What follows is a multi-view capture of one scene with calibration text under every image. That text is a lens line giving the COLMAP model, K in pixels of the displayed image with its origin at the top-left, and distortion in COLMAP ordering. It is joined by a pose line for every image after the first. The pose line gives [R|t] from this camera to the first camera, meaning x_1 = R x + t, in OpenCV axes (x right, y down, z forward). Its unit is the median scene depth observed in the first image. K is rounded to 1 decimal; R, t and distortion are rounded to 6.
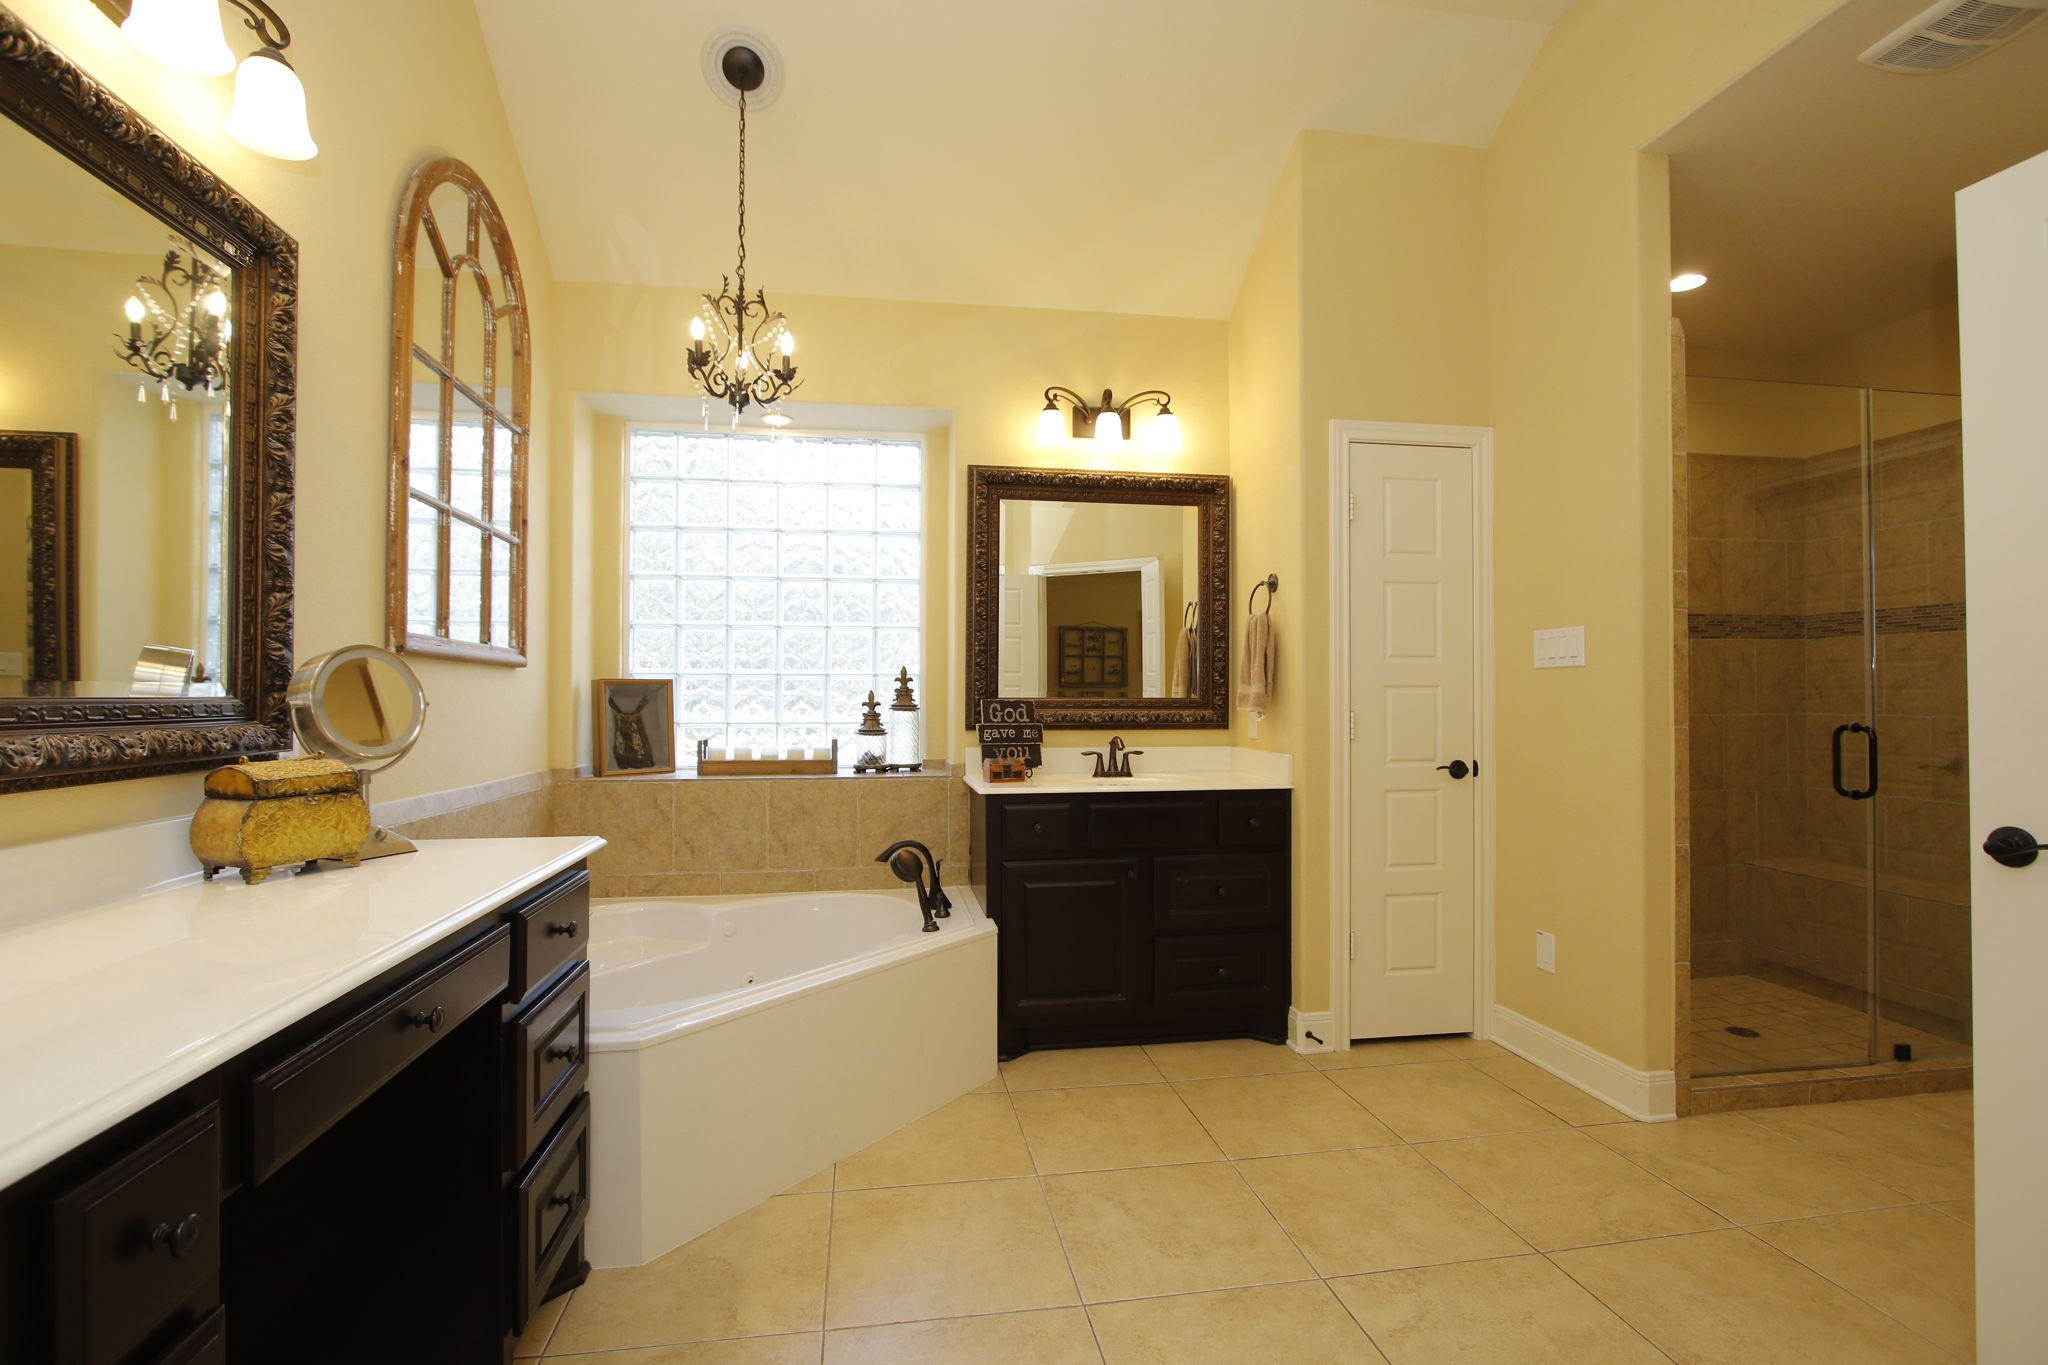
lens RADIAL K [[936.9, 0, 1021.9], [0, 936.9, 689.5], [0, 0, 1]] dist [-0.016537, 0.001501]
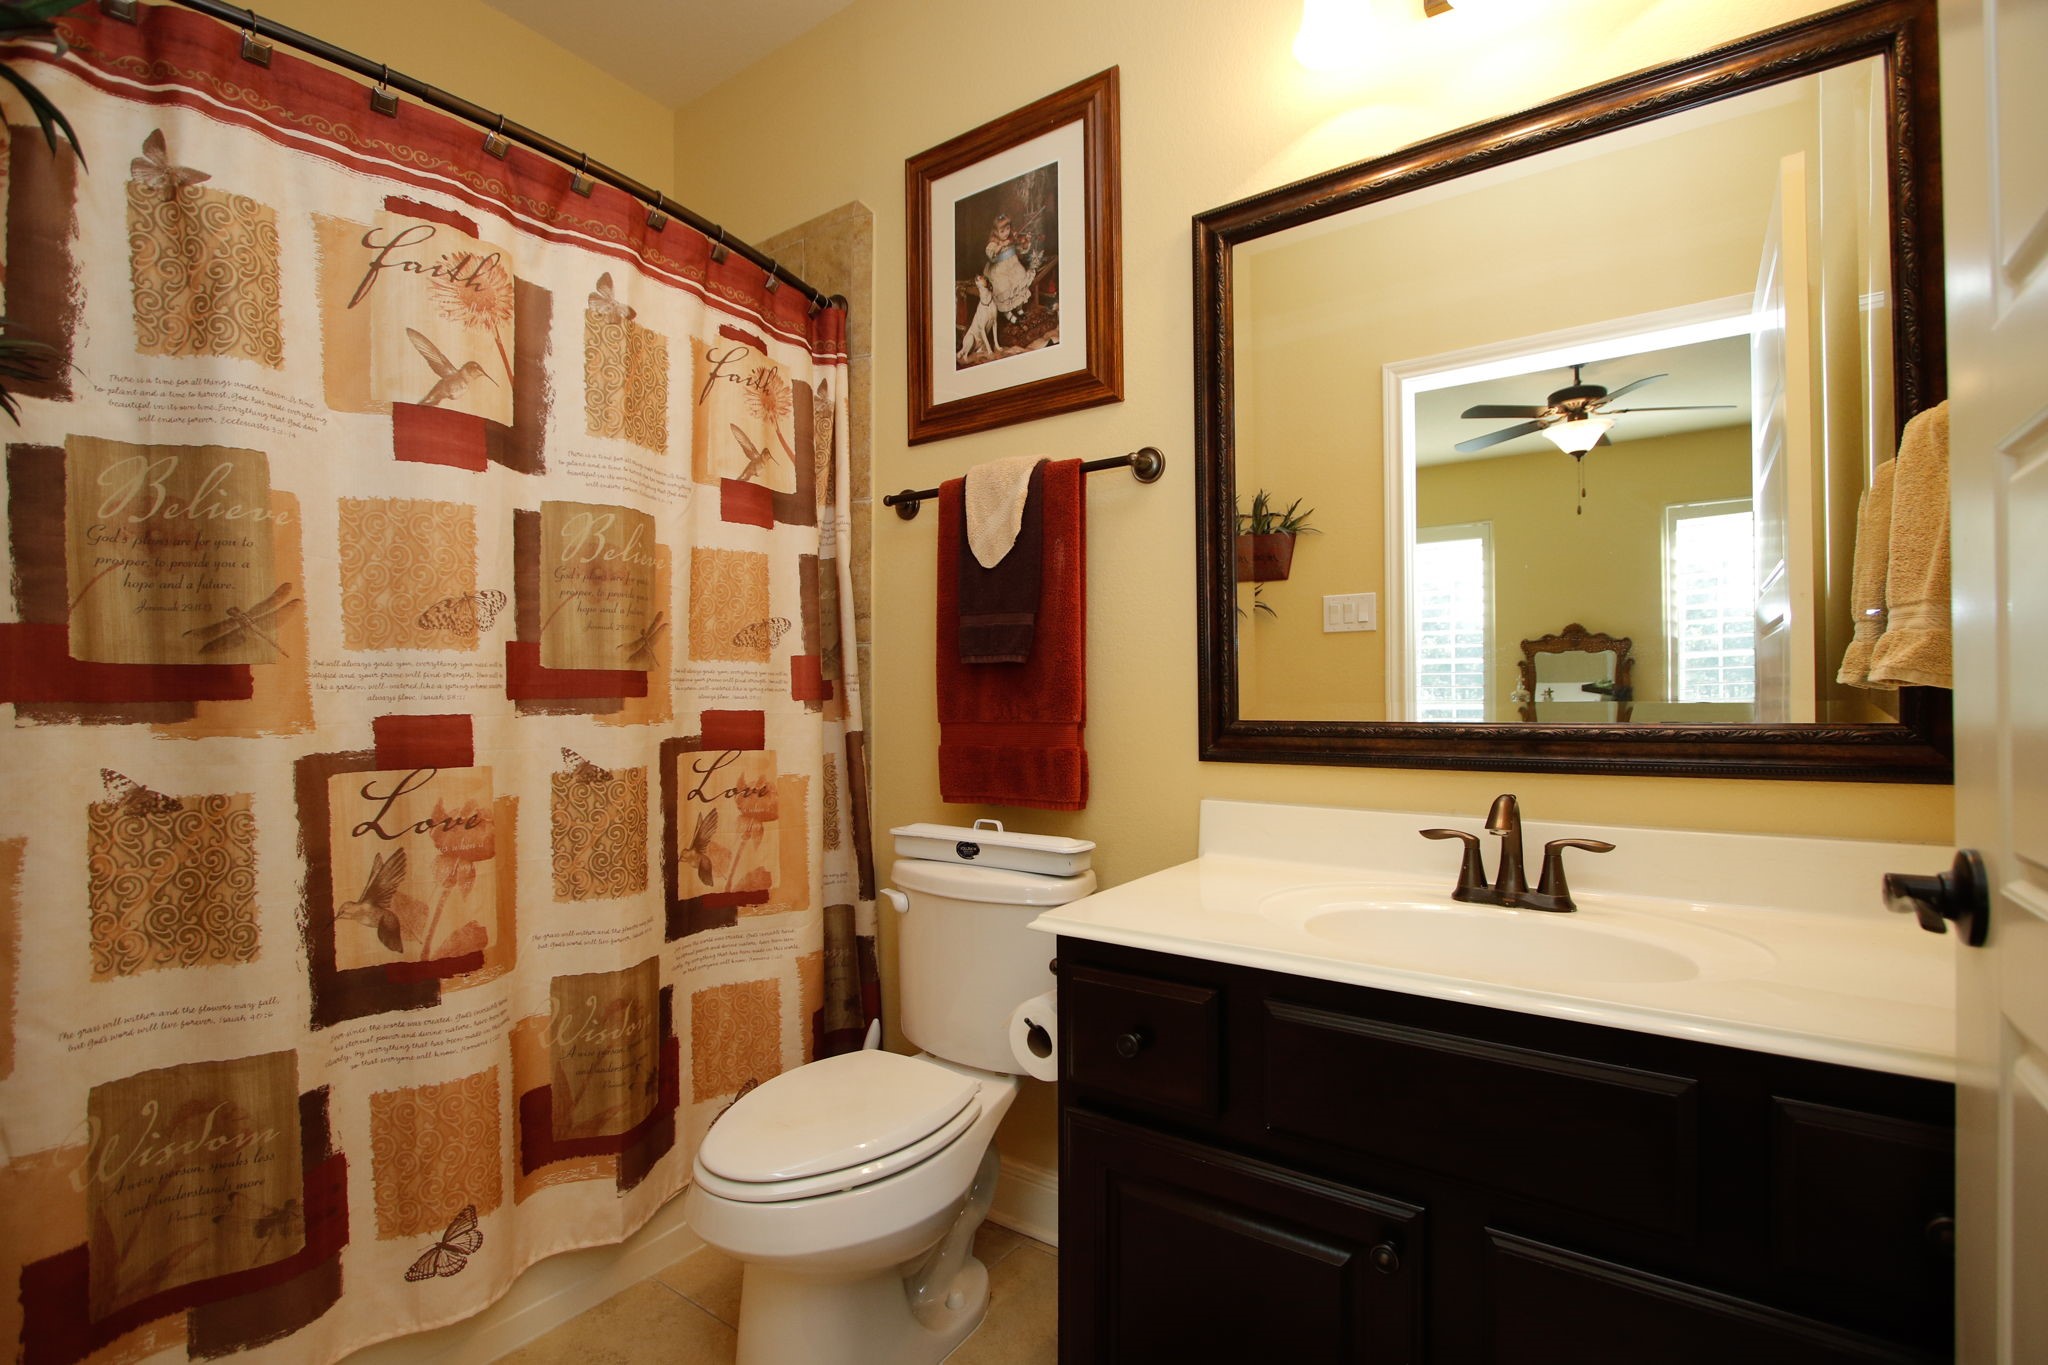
lens RADIAL K [[936.9, 0, 1027.1], [0, 936.9, 691.2], [0, 0, 1]] dist [-0.016537, 0.001501]
pose [[0.716649, -0.003680, -0.697424, 0.210593], [0.014192, 0.999856, 0.009308, 0.007151], [0.697289, -0.016569, 0.716598, 0.625421]]
